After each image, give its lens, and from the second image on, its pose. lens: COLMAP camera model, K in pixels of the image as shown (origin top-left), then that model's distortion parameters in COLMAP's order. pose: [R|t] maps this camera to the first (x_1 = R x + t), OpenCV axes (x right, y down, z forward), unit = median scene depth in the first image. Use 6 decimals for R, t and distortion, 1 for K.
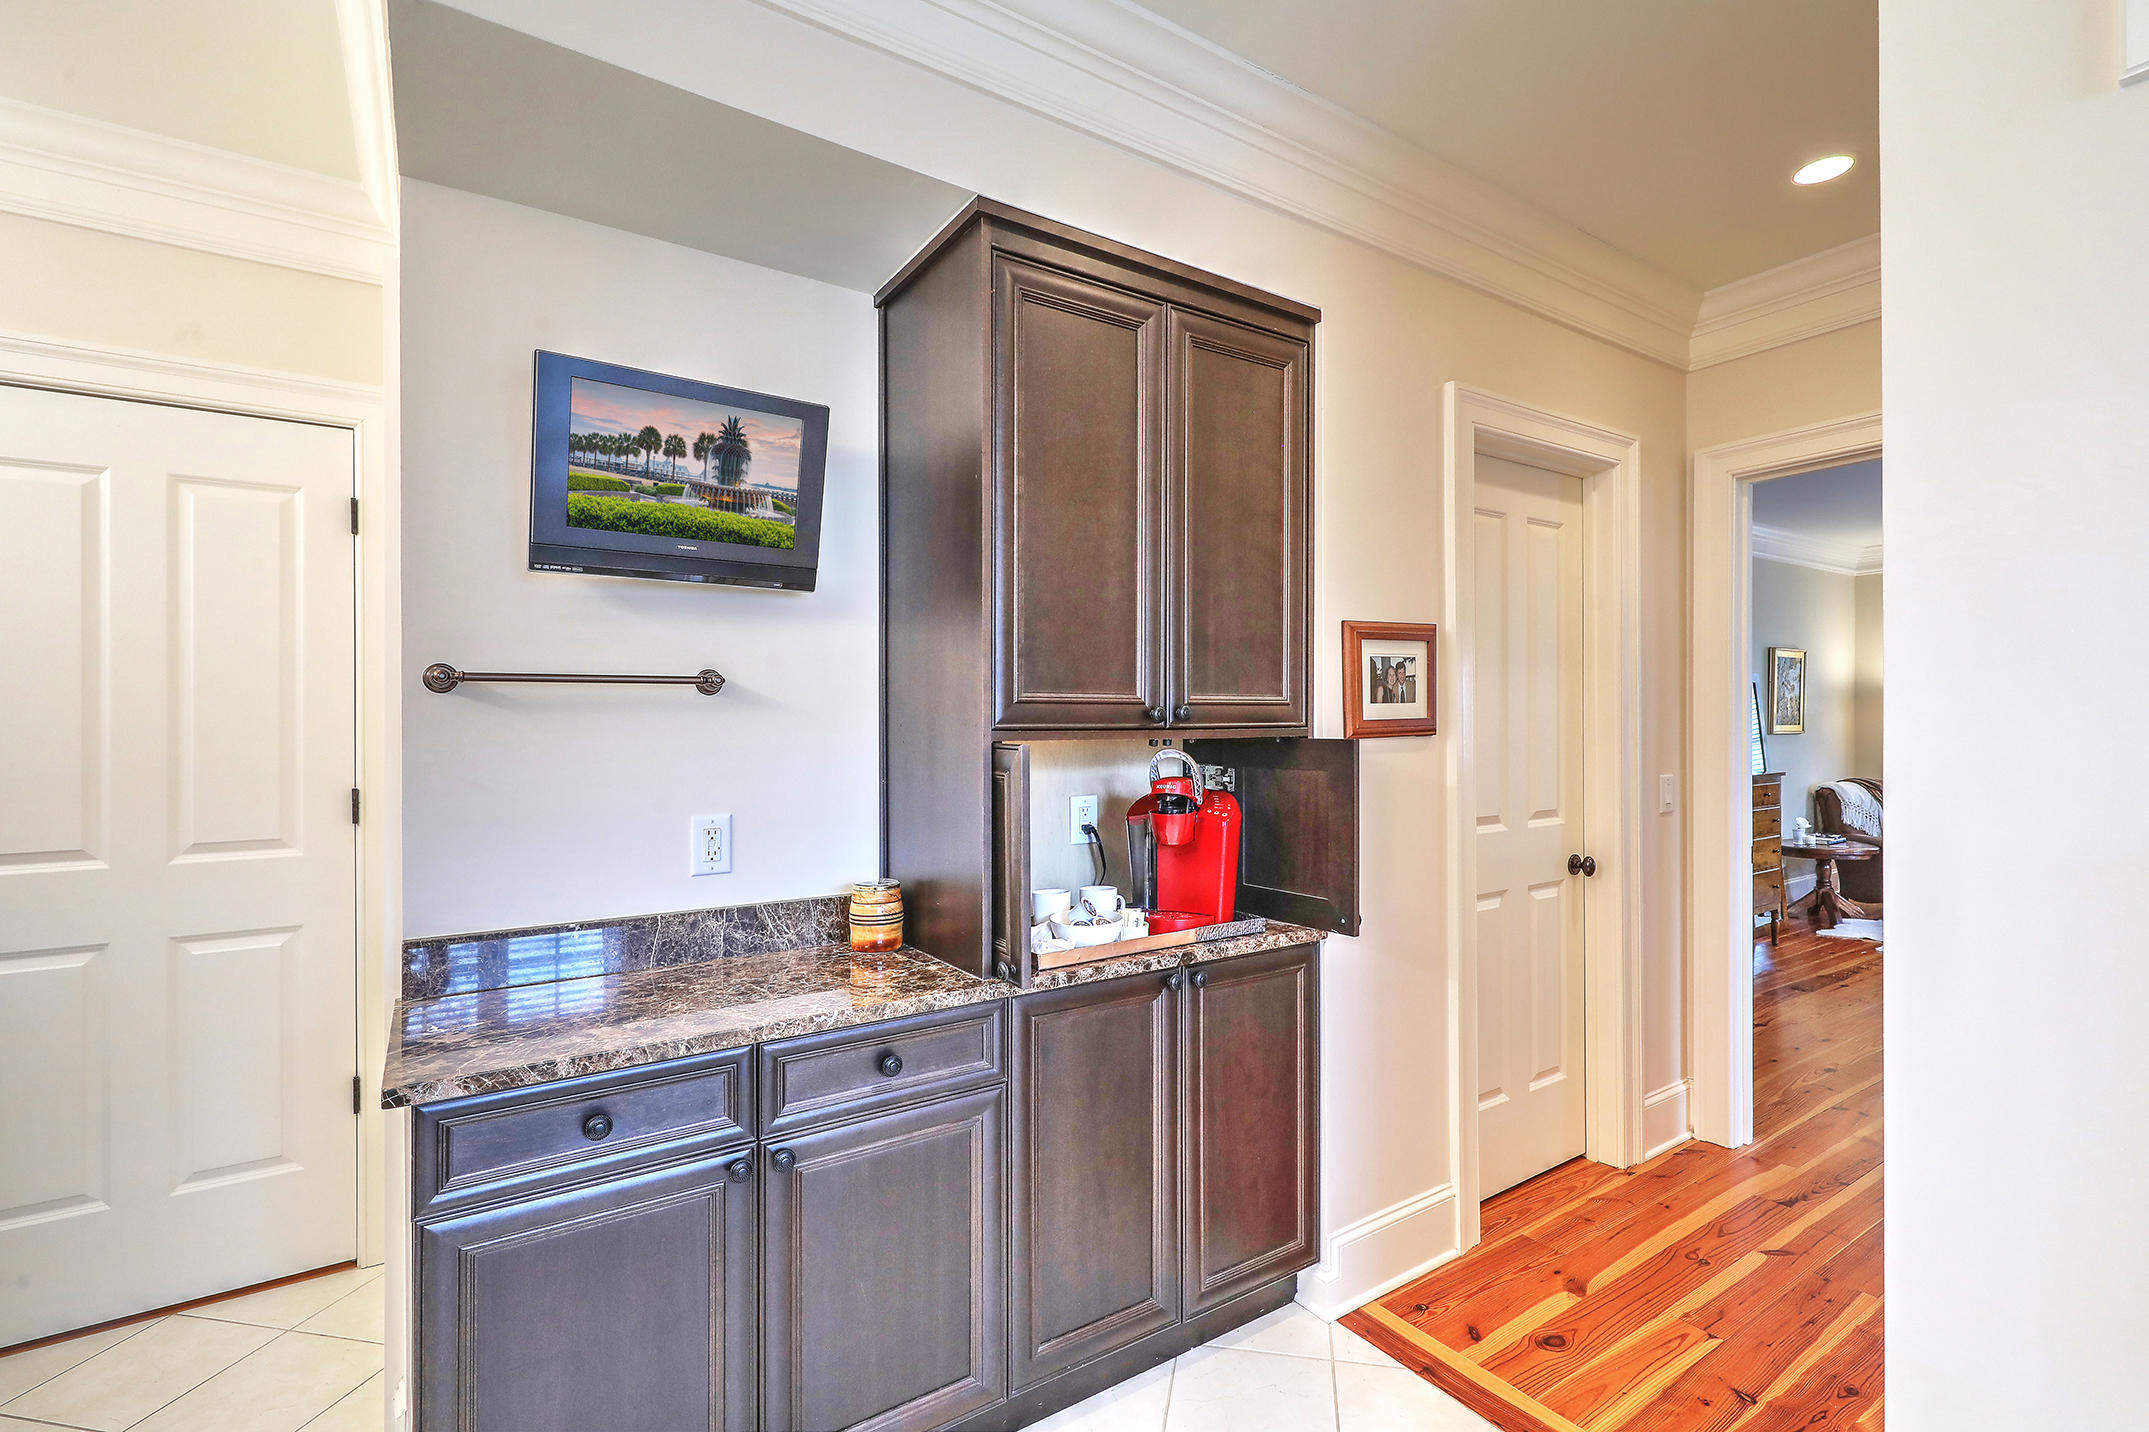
lens RADIAL K [[972.8, 0, 1072.2], [0, 972.8, 719.1], [0, 0, 1]] dist [-0.000326, 0.000232]
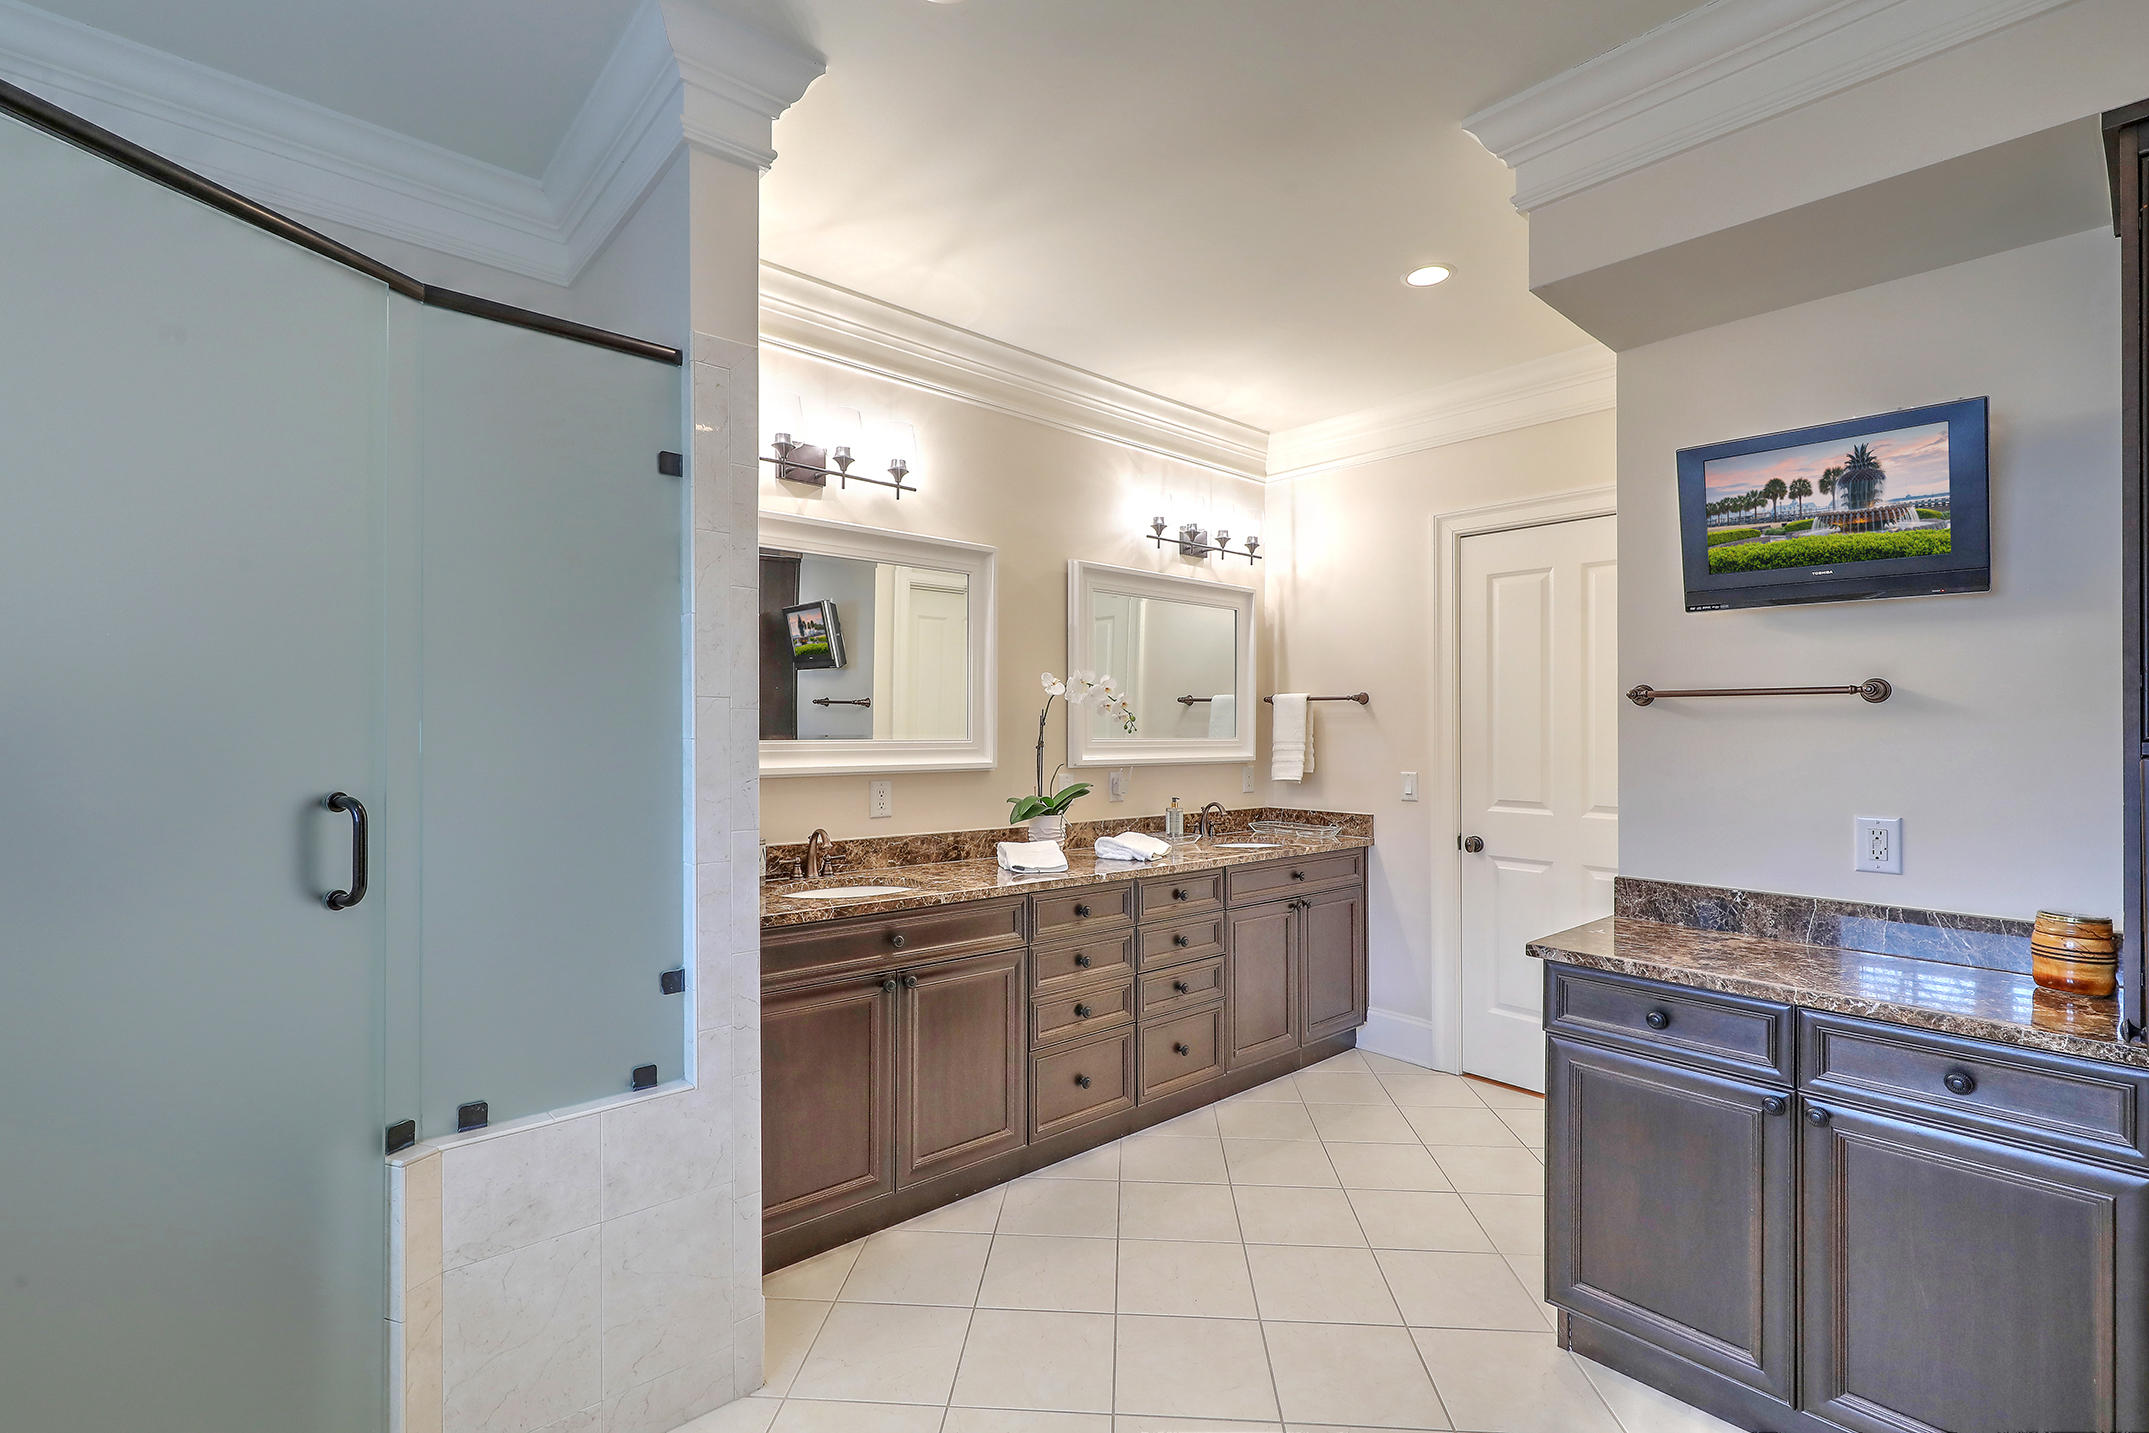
lens RADIAL K [[972.8, 0, 1072.2], [0, 972.8, 719.6], [0, 0, 1]] dist [-0.000326, 0.000232]
pose [[0.137601, 0.001440, -0.990487, 0.611412], [-0.002782, 0.999996, 0.001067, -0.005434], [0.990484, 0.002608, 0.137605, -0.011269]]
